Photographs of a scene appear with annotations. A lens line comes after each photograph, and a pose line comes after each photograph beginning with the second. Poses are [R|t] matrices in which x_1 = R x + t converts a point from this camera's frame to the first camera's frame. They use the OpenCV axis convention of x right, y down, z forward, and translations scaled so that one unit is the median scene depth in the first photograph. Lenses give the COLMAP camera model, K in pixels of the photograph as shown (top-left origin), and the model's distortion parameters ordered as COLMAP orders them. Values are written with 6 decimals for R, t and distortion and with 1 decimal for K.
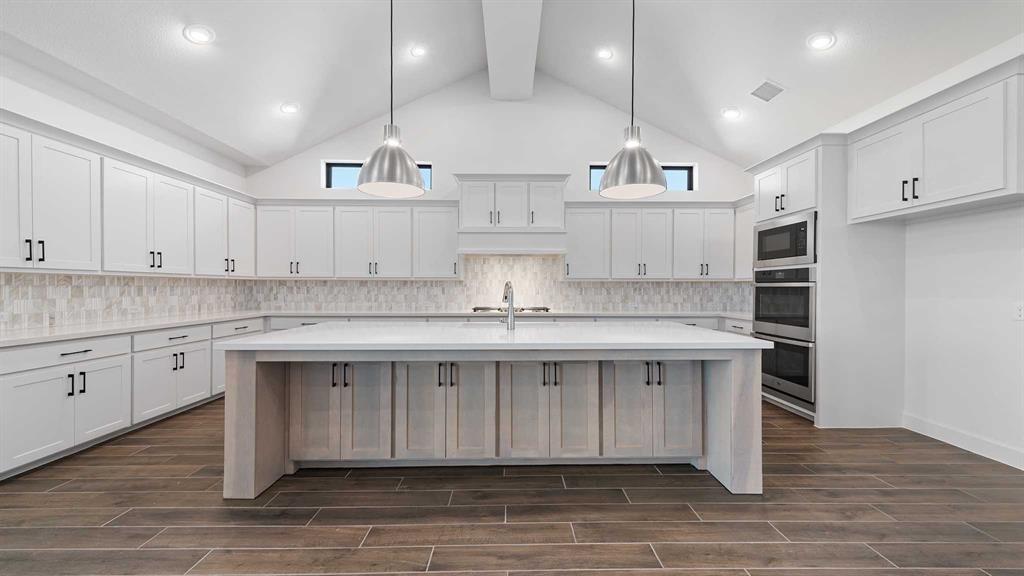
lens RADIAL K [[402.6, 0, 513.1], [0, 402.6, 288.3], [0, 0, 1]] dist [0.017702, -0.000921]
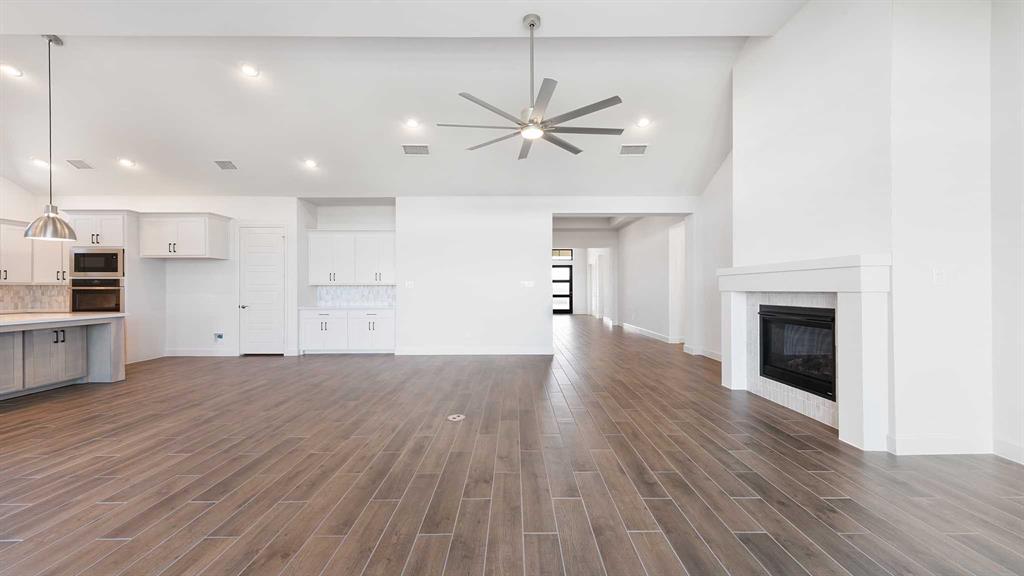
lens RADIAL K [[402.6, 0, 514.0], [0, 402.6, 290.4], [0, 0, 1]] dist [0.017702, -0.000921]
pose [[0.017795, -0.004855, 0.999830, -1.065709], [0.004091, 0.999980, 0.004783, -0.000049], [-0.999833, 0.004005, 0.017815, -0.798505]]
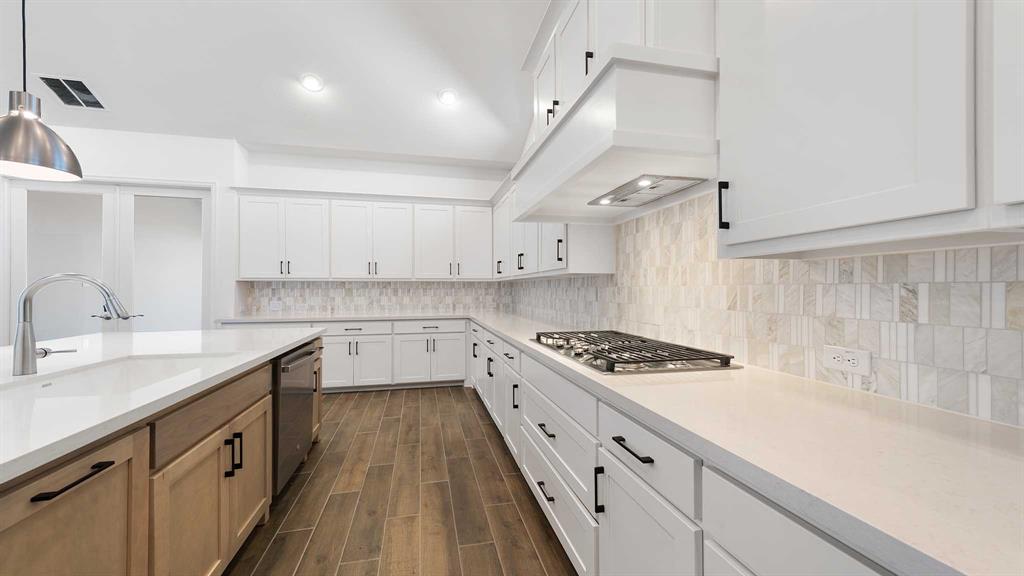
lens RADIAL K [[402.6, 0, 511.7], [0, 402.6, 283.5], [0, 0, 1]] dist [0.017702, -0.000921]
pose [[0.203426, -0.017836, -0.978928, 0.504434], [0.000227, 0.999835, -0.018169, 0.002325], [0.979090, 0.003474, 0.203396, 1.223737]]
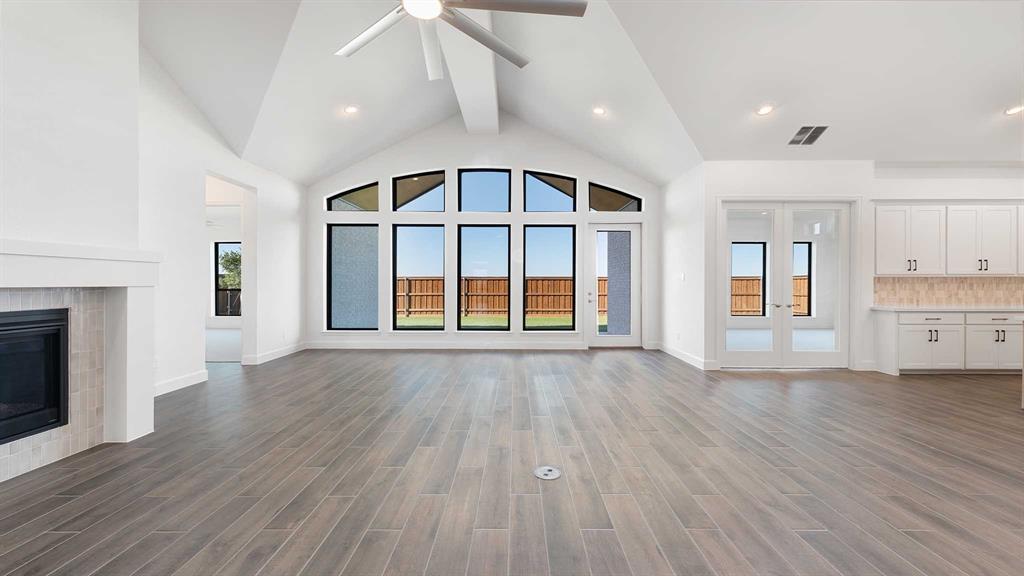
lens RADIAL K [[399.3, 0, 506.0], [0, 399.3, 285.9], [0, 0, 1]] dist [-0.000414, -0.000656]
pose [[-0.039931, 0.001492, -0.999201, 0.644415], [-0.002064, 0.999997, 0.001575, 0.005599], [0.999200, 0.002125, -0.039928, -0.677154]]
